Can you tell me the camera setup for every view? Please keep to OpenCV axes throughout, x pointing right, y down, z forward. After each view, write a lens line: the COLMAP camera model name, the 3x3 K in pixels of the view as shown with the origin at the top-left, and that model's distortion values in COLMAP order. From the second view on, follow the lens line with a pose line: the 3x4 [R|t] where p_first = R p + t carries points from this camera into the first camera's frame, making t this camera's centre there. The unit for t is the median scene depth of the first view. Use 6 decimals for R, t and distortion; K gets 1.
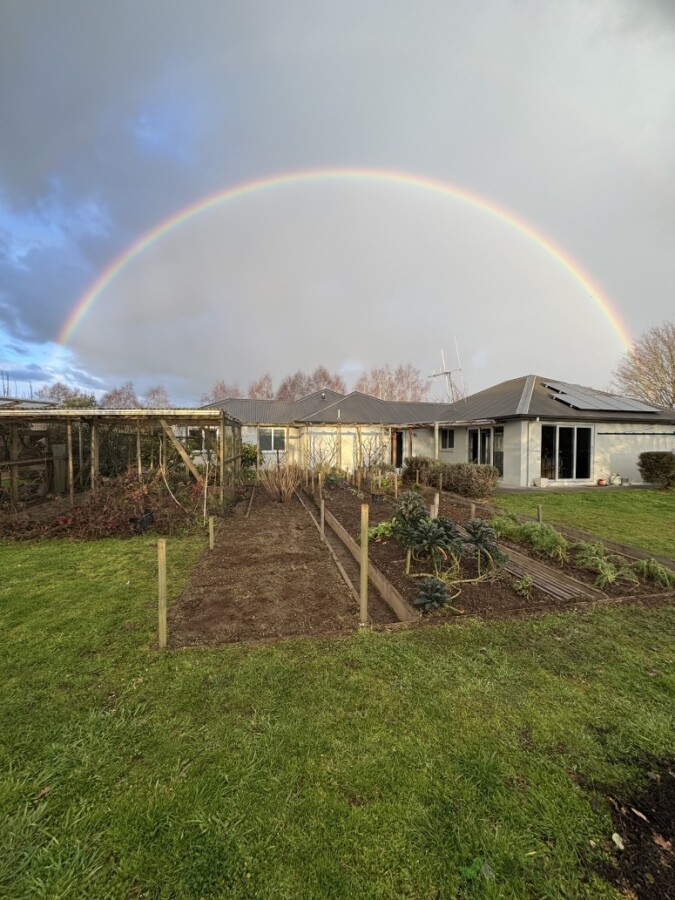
lens RADIAL K [[360.3, 0, 336.4], [0, 360.3, 449.0], [0, 0, 1]] dist [-0.005937, 0.000827]
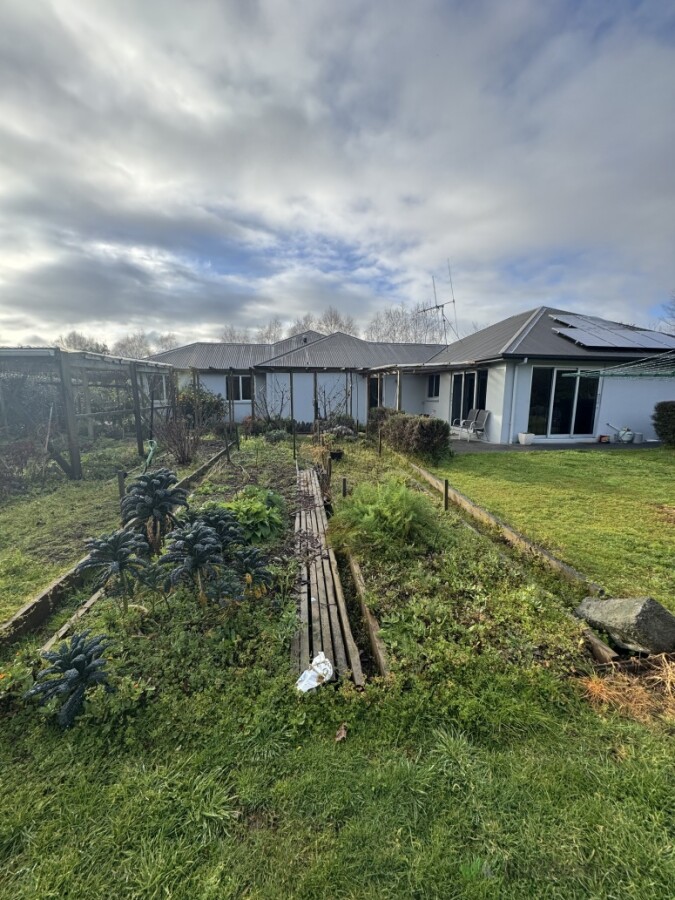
lens RADIAL K [[360.3, 0, 339.3], [0, 360.3, 450.7], [0, 0, 1]] dist [-0.005937, 0.000827]
pose [[0.997301, 0.004090, -0.073309, 0.191709], [0.006784, 0.989043, 0.147470, -0.005519], [0.073109, -0.147570, 0.986346, 0.144085]]
